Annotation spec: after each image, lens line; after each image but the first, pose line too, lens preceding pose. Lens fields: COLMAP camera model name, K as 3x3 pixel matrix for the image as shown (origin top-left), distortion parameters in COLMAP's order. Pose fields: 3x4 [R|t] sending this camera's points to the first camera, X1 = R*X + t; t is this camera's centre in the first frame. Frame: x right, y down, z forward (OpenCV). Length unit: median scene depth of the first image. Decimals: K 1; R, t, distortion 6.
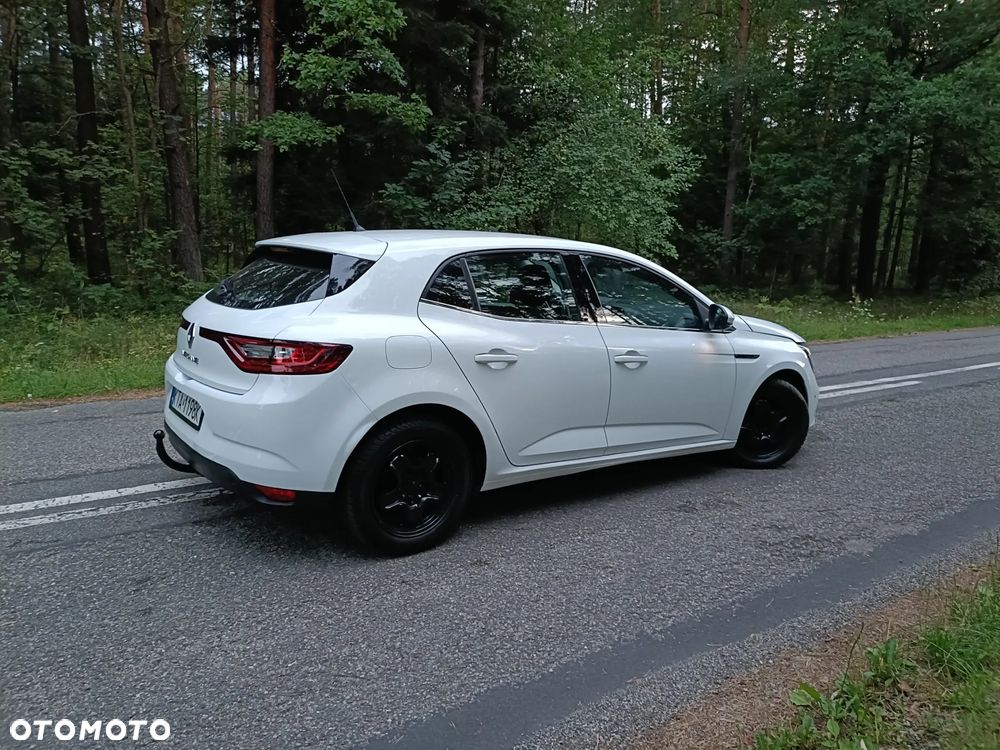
lens RADIAL K [[731.6, 0, 493.8], [0, 731.6, 378.2], [0, 0, 1]] dist [0.027176, -0.016731]
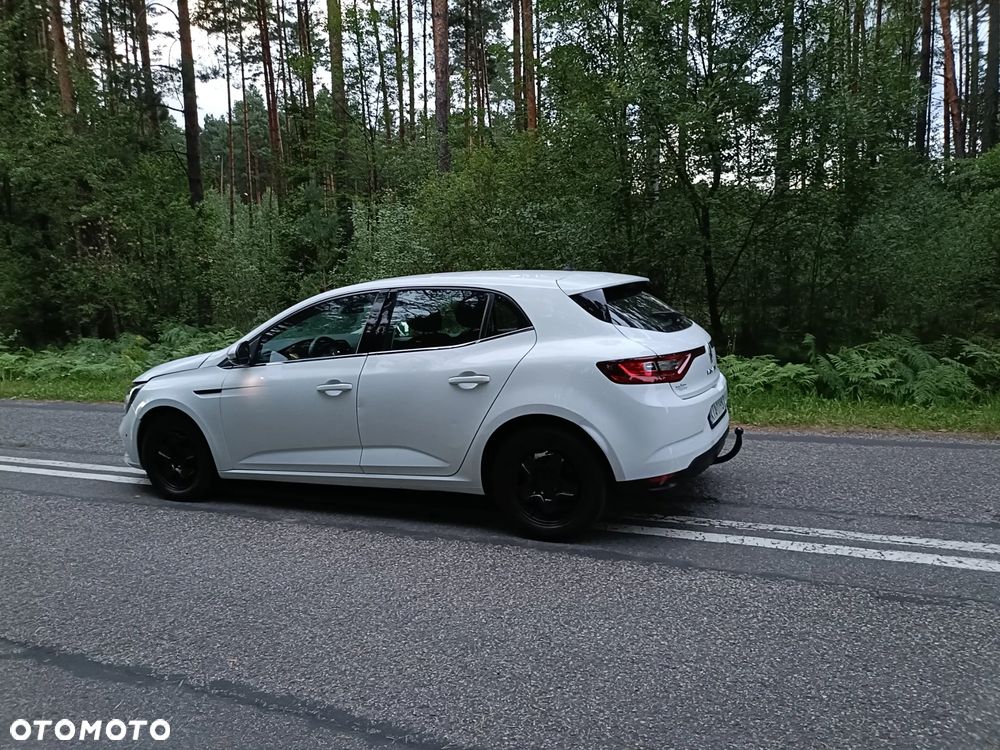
lens RADIAL K [[731.0, 0, 494.7], [0, 731.0, 377.9], [0, 0, 1]] dist [0.028950, -0.017822]
pose [[-0.478682, -0.128288, 0.868565, -1.239684], [0.174358, 0.955674, 0.237246, -0.354391], [-0.860502, 0.265006, -0.435096, 1.752495]]
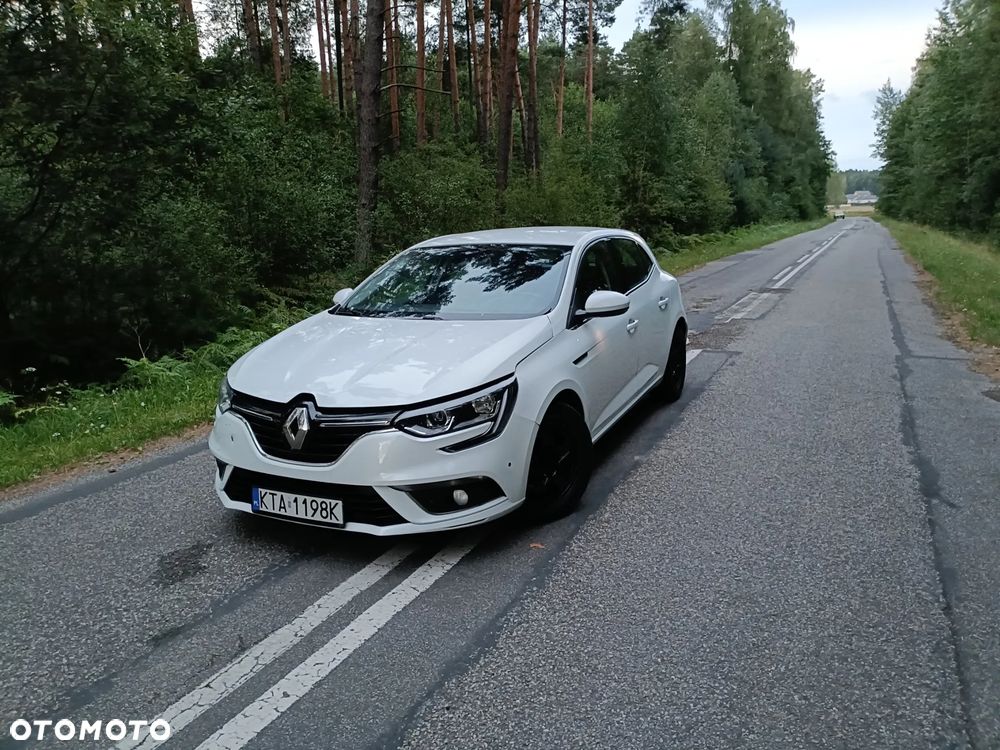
lens RADIAL K [[731.6, 0, 493.8], [0, 731.6, 378.2], [0, 0, 1]] dist [0.027176, -0.016731]
pose [[-0.892954, 0.088935, -0.441274, 0.699540], [-0.069244, 0.941484, 0.329869, -0.427882], [0.444790, 0.325113, -0.834544, 2.470894]]
